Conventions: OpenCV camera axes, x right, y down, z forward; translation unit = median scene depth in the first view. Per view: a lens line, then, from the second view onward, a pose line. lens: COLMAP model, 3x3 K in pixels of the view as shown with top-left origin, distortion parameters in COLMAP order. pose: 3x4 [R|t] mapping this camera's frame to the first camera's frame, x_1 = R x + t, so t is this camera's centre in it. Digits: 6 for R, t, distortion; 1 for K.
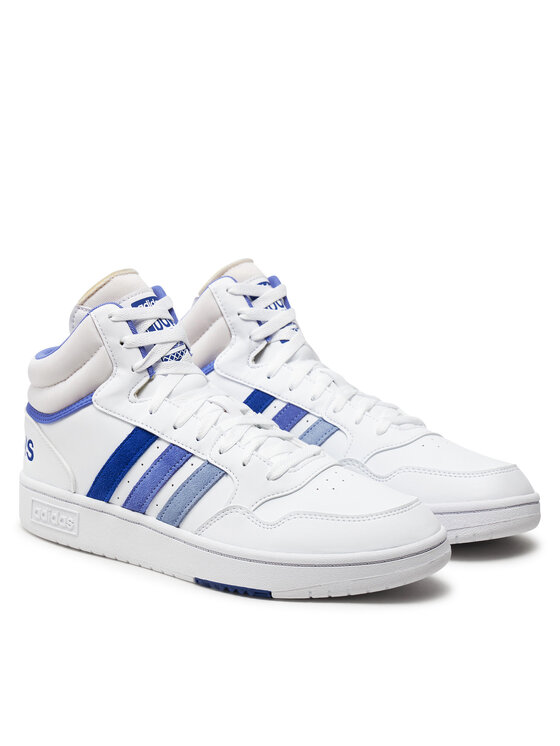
lens RADIAL K [[2227.6, 0, 280.0], [0, 2227.6, 373.0], [0, 0, 1]] dist [0.104677, 0.409223]
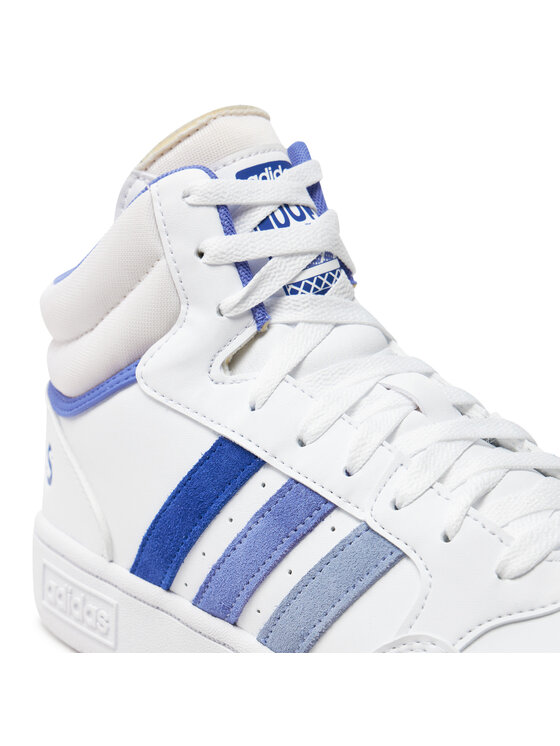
lens RADIAL K [[1773.8, 0, 280.0], [0, 1773.8, 373.0], [0, 0, 1]] dist [-0.391466, 0.146934]
pose [[0.984806, 0.028173, -0.171357, 0.009356], [-0.022001, 0.999043, 0.037810, -0.002942], [0.172259, -0.033466, 0.984483, 0.639663]]
